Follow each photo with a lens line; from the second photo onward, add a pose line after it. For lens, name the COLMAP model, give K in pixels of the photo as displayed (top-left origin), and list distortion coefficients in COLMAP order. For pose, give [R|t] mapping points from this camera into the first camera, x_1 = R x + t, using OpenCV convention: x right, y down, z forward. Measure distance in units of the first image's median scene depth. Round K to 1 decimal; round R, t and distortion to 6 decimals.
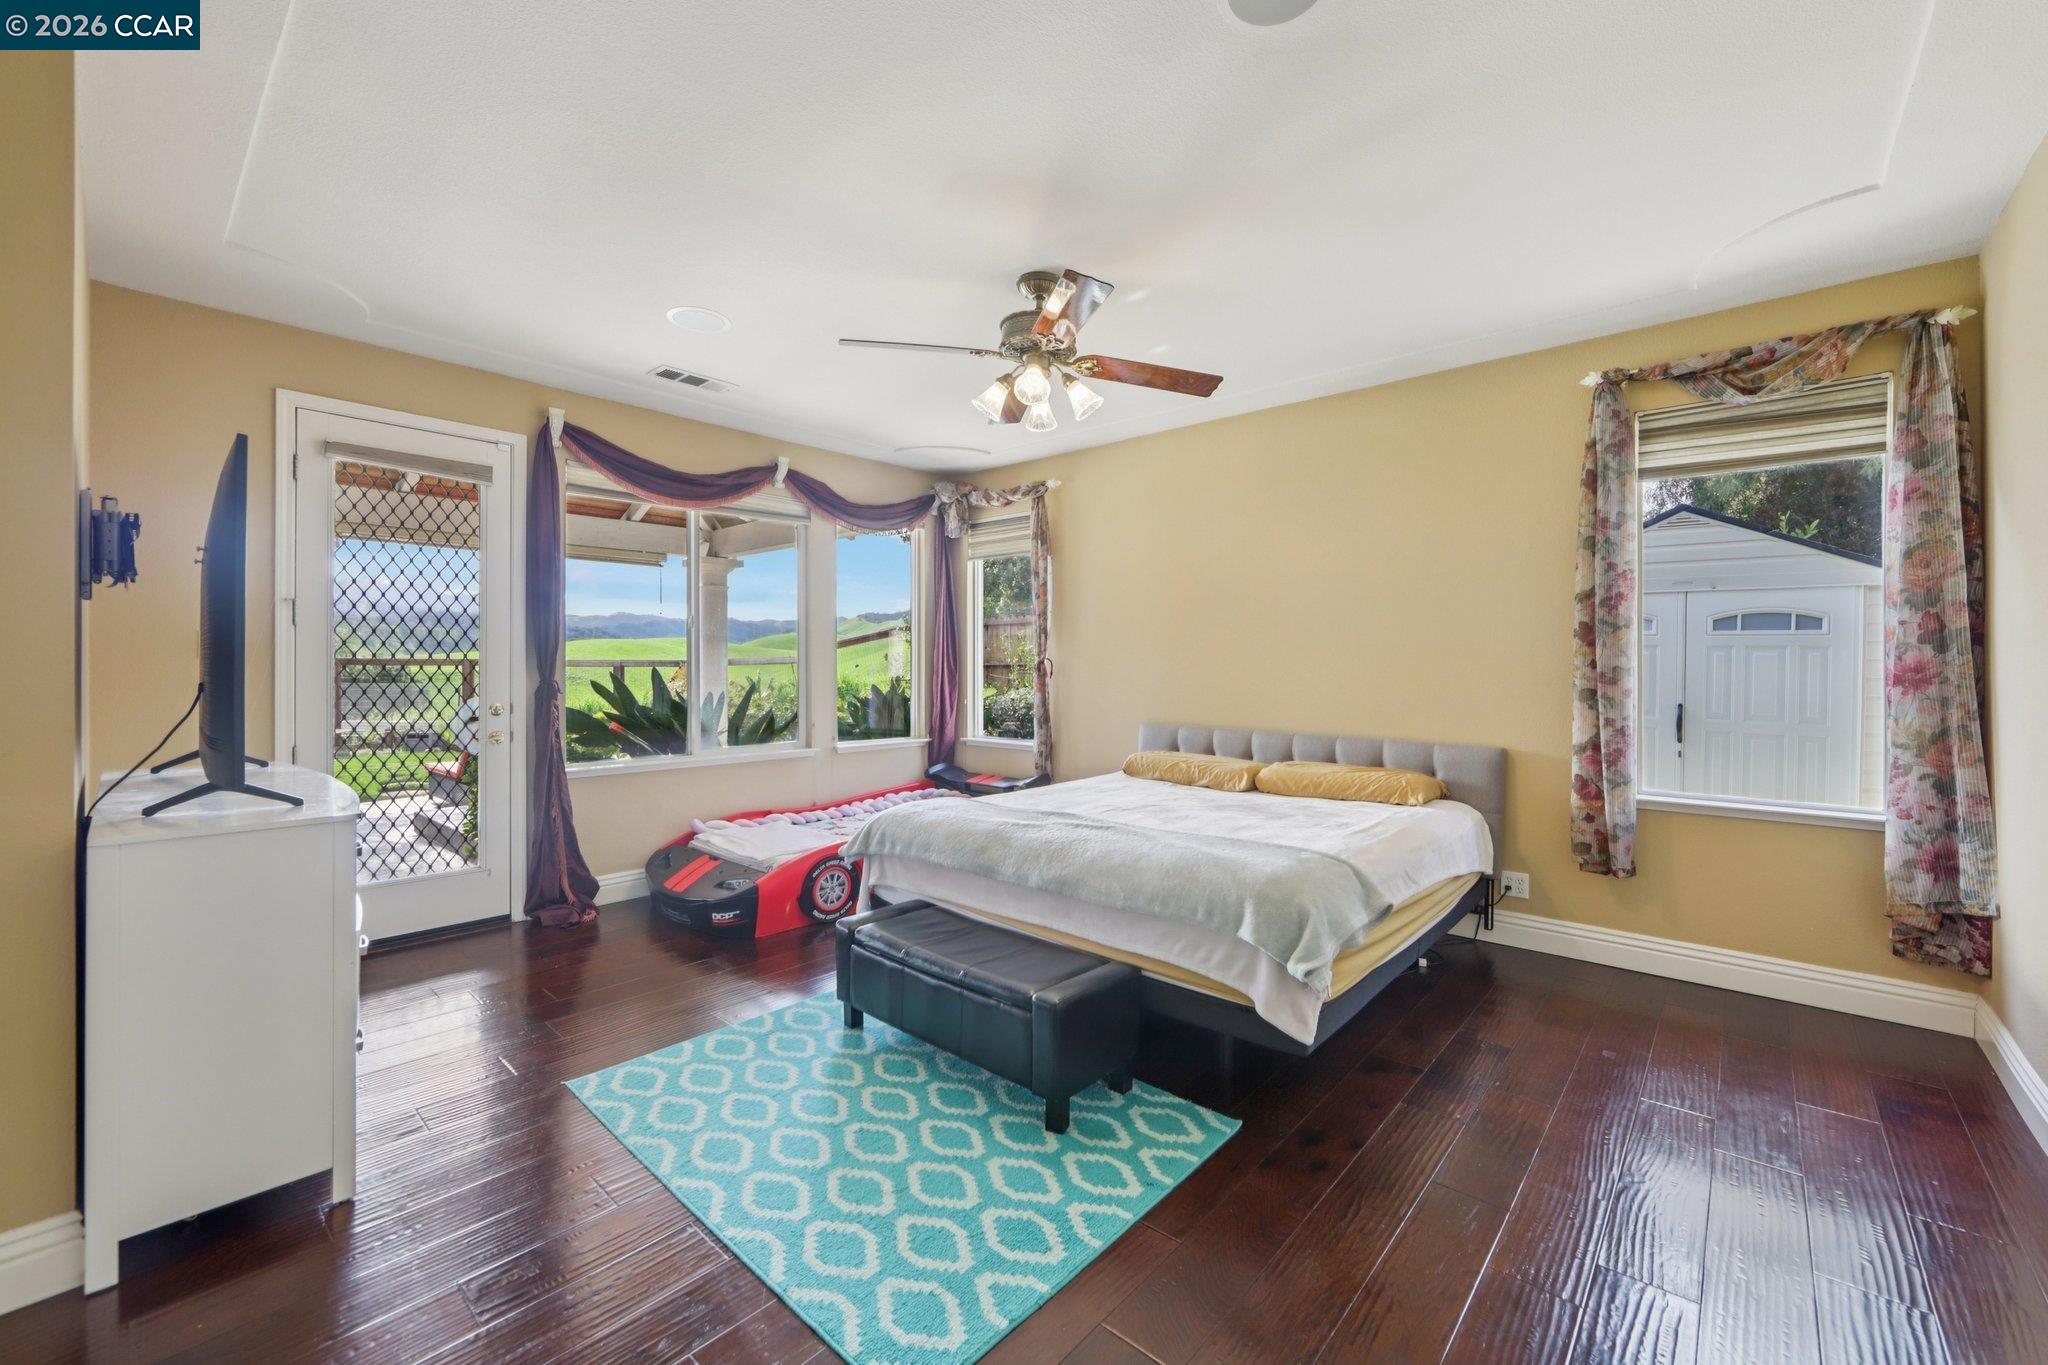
lens RADIAL K [[816.6, 0, 1025.4], [0, 816.6, 674.7], [0, 0, 1]] dist [-0.006754, 0.001389]
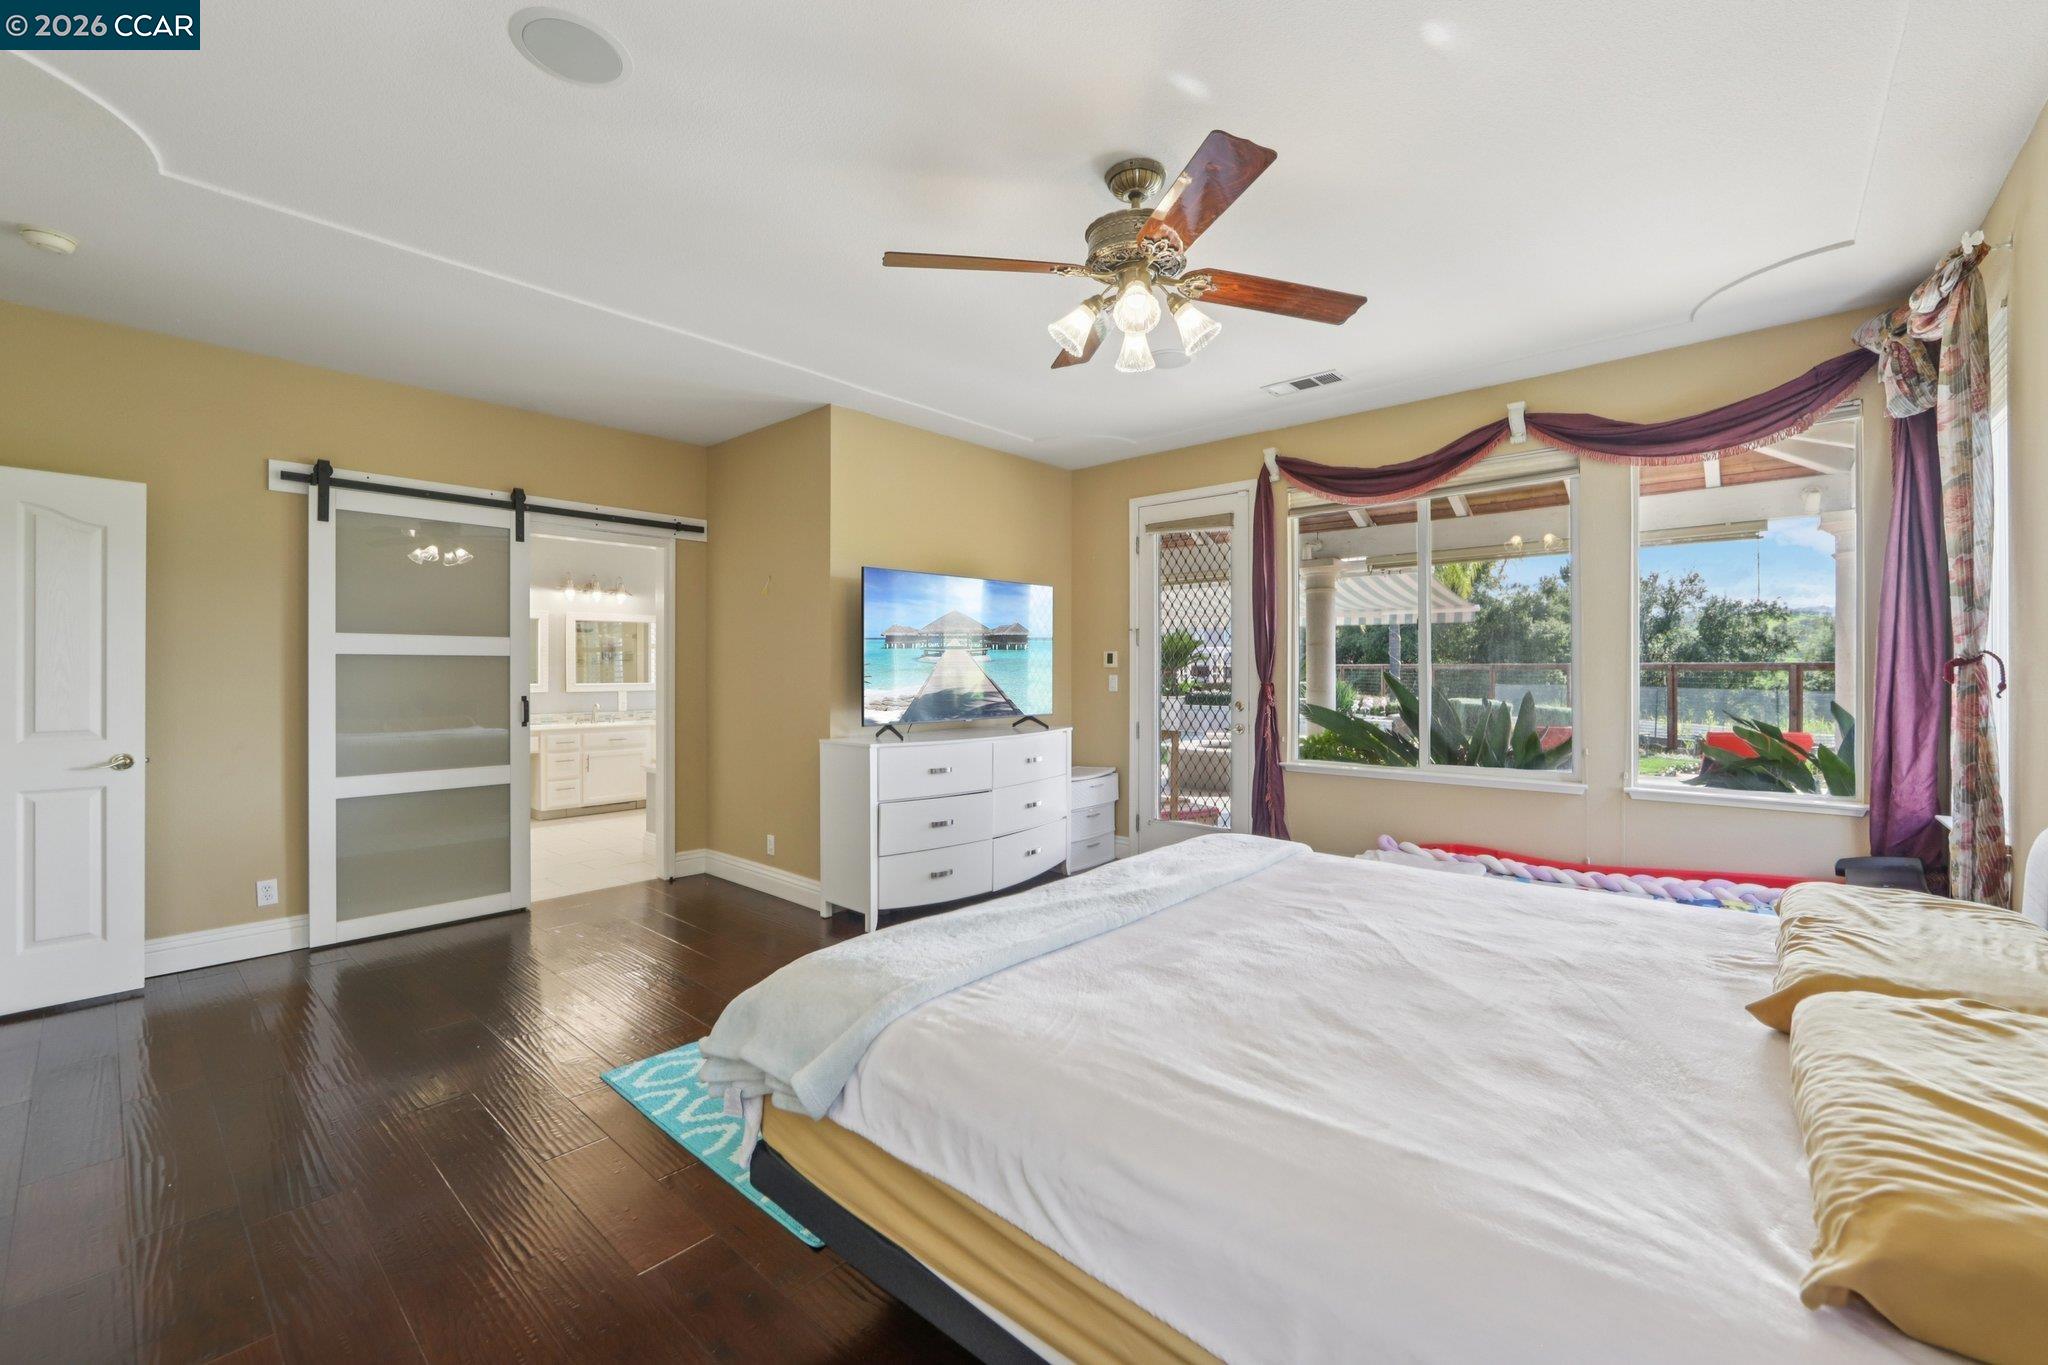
lens RADIAL K [[816.6, 0, 1036.5], [0, 816.6, 675.0], [0, 0, 1]] dist [-0.006754, 0.001389]
pose [[0.027506, -0.000659, -0.999621, 0.578925], [-0.015008, 0.999887, -0.001072, 0.000812], [0.999509, 0.015031, 0.027493, 0.649881]]
